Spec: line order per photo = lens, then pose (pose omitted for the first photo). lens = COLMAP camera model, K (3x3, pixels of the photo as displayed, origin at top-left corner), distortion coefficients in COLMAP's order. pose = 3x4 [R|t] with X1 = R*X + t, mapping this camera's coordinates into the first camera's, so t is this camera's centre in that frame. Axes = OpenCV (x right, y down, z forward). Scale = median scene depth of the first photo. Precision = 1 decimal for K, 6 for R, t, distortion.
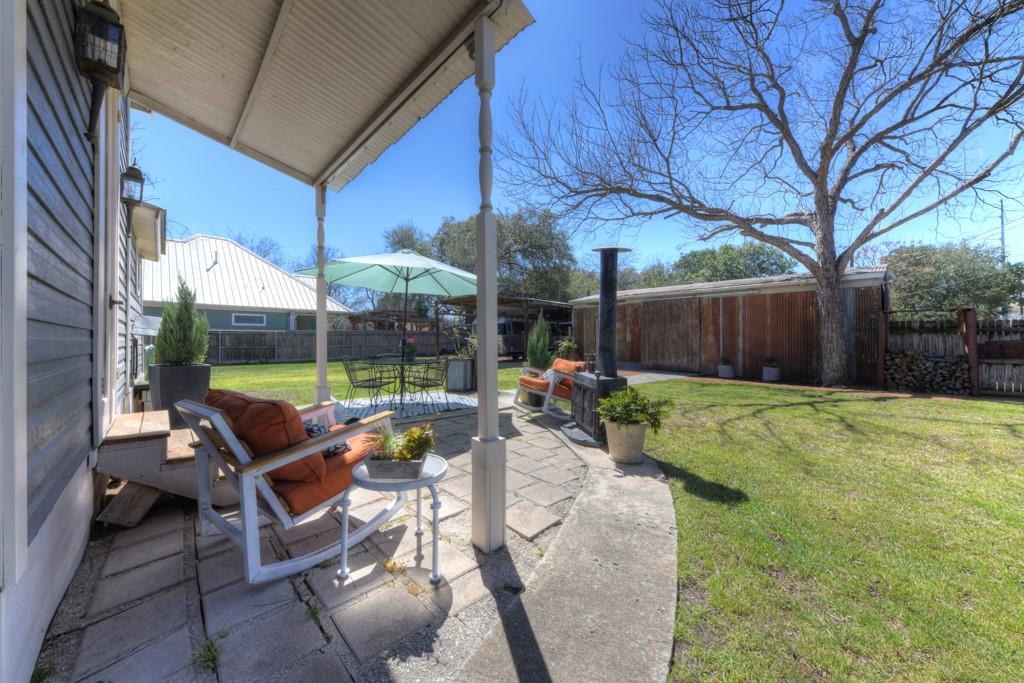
lens RADIAL K [[355.3, 0, 502.2], [0, 355.3, 336.3], [0, 0, 1]] dist [0.002485, -0.002085]
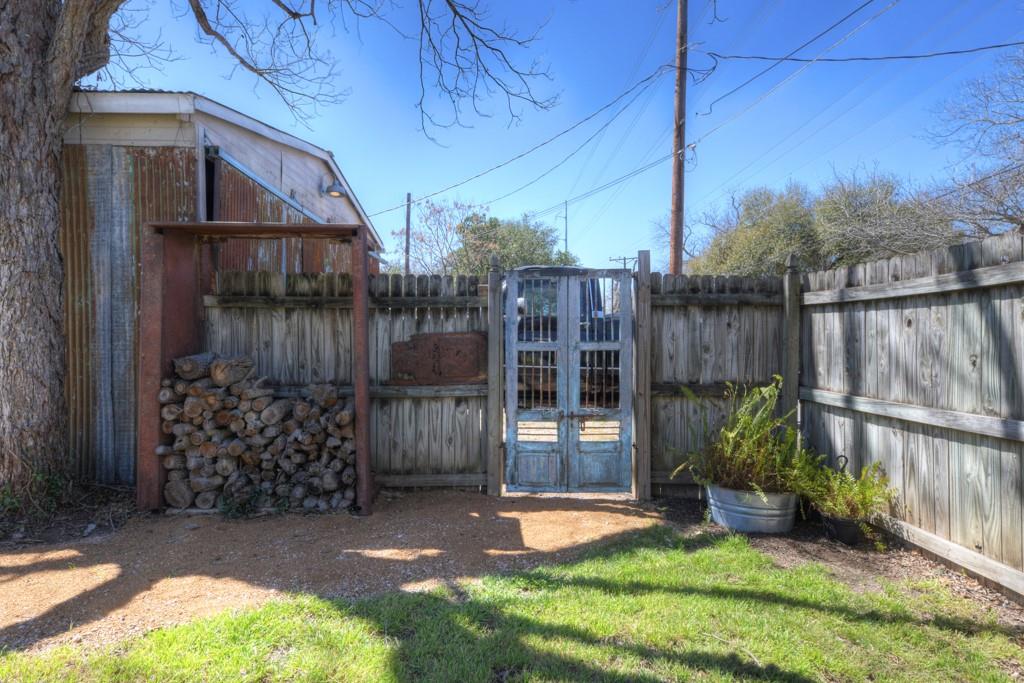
lens RADIAL K [[560.5, 0, 512.1], [0, 560.5, 339.6], [0, 0, 1]] dist [0.000618, 0.000057]
pose [[0.658136, -0.002760, 0.752894, 1.011720], [-0.003477, 0.999971, 0.006705, 0.014689], [-0.752891, -0.007031, 0.658107, 0.559201]]
